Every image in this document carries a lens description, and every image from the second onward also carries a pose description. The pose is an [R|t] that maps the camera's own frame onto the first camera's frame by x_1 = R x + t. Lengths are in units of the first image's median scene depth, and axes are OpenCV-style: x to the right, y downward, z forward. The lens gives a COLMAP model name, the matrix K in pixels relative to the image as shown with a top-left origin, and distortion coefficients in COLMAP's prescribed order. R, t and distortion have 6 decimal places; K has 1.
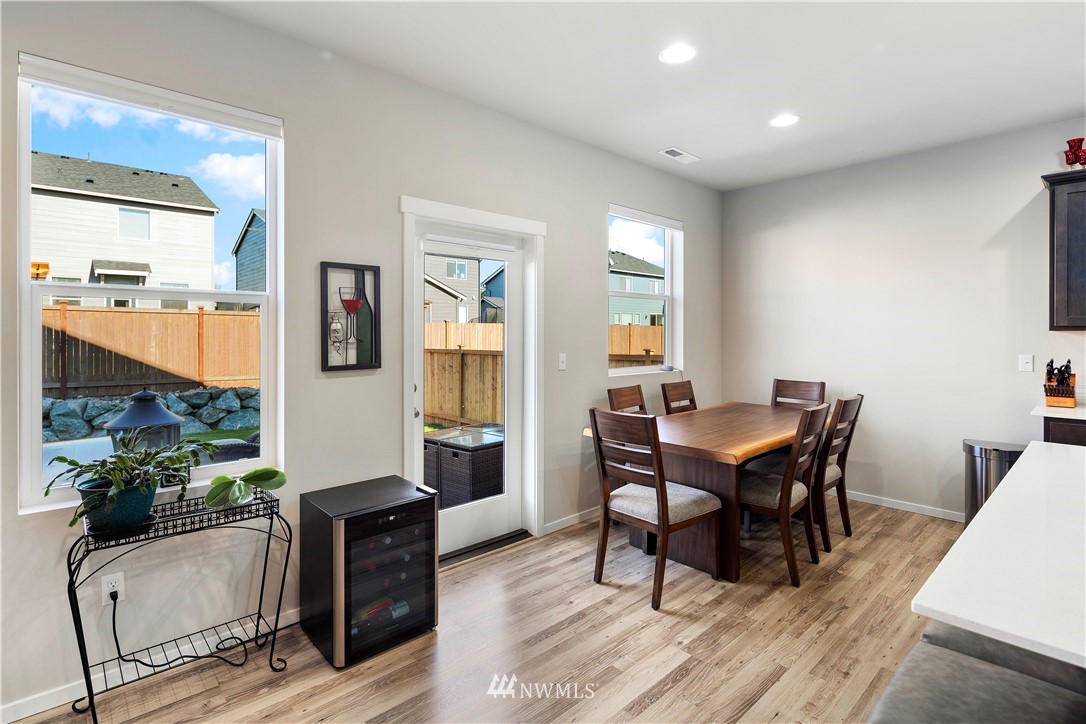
lens RADIAL K [[526.2, 0, 542.7], [0, 526.2, 333.2], [0, 0, 1]] dist [0.000521, 0.000182]
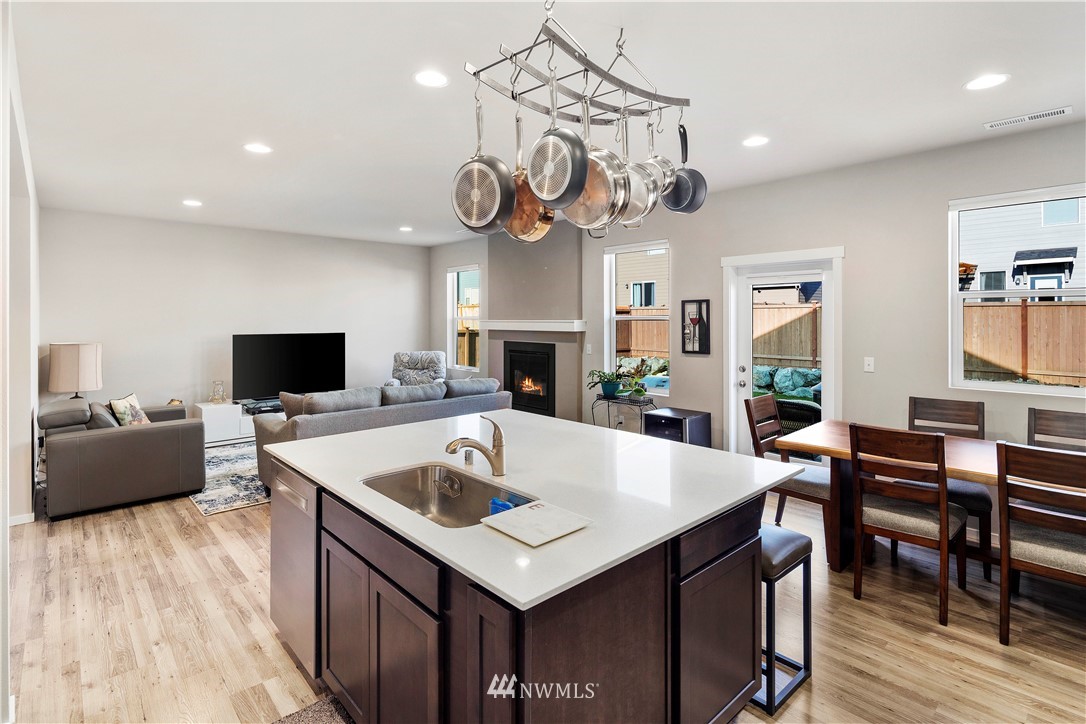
lens RADIAL K [[526.2, 0, 542.7], [0, 526.2, 333.2], [0, 0, 1]] dist [0.000521, 0.000182]
pose [[0.001995, 0.027636, -0.999616, 1.378822], [0.000668, 0.999618, 0.027637, -0.052851], [0.999998, -0.000723, 0.001976, 0.367194]]
